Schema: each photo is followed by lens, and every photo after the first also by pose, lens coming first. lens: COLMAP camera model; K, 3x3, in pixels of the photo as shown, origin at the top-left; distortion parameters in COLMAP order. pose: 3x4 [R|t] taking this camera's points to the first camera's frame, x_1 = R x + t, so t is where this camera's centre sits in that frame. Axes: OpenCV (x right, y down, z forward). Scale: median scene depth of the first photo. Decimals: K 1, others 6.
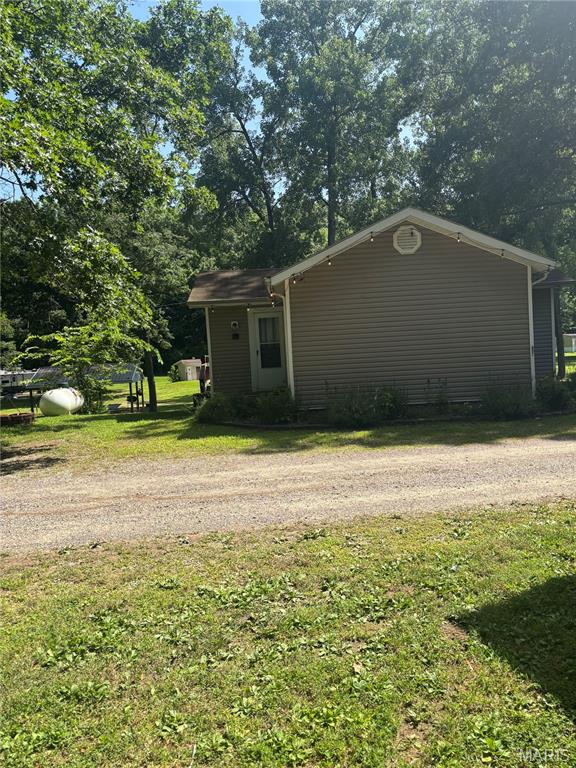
lens RADIAL K [[586.5, 0, 284.0], [0, 586.5, 388.0], [0, 0, 1]] dist [0.072451, -0.071685]
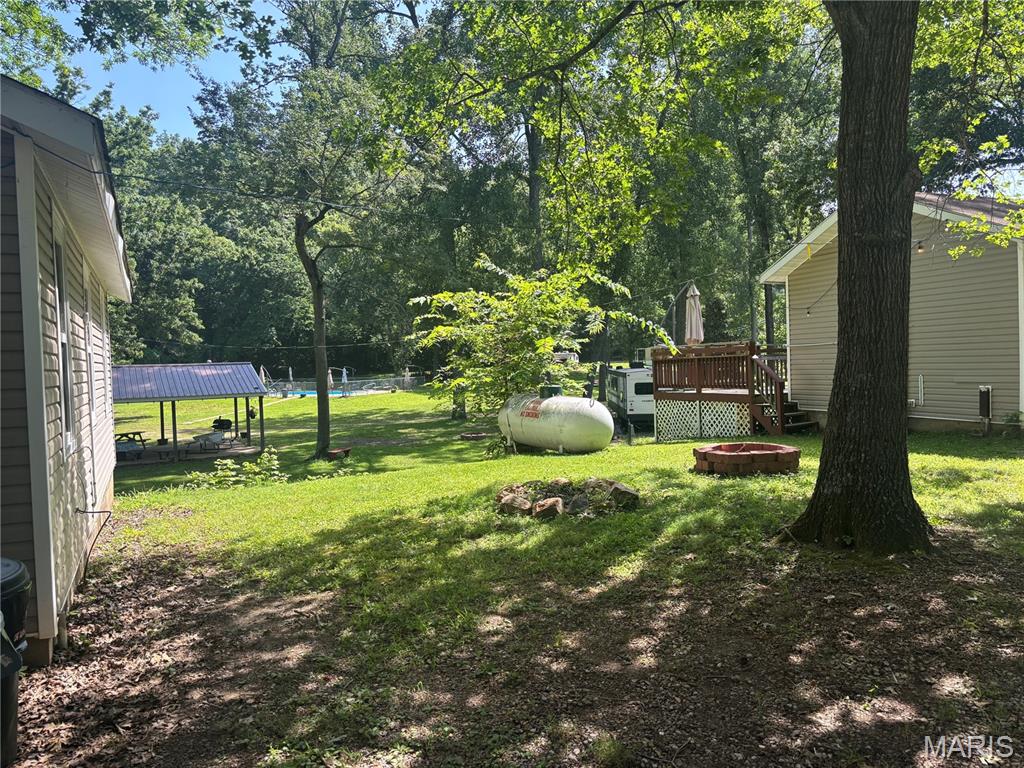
lens RADIAL K [[782.0, 0, 513.2], [0, 782.0, 383.6], [0, 0, 1]] dist [0.072451, -0.071685]
pose [[0.935314, 0.016006, 0.353457, -0.280836], [-0.003065, 0.999305, -0.037144, 0.006944], [-0.353806, 0.033658, 0.934713, 0.161520]]
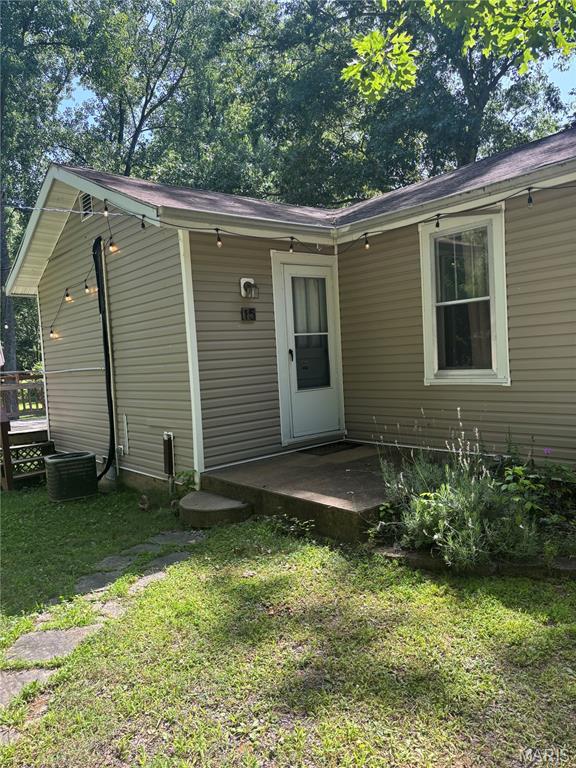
lens RADIAL K [[586.5, 0, 285.9], [0, 586.5, 387.3], [0, 0, 1]] dist [0.072451, -0.071685]
pose [[0.785431, -0.018039, 0.618686, -0.107595], [0.043947, 0.998678, -0.026673, -0.008247], [-0.617387, 0.048139, 0.785185, 0.222575]]
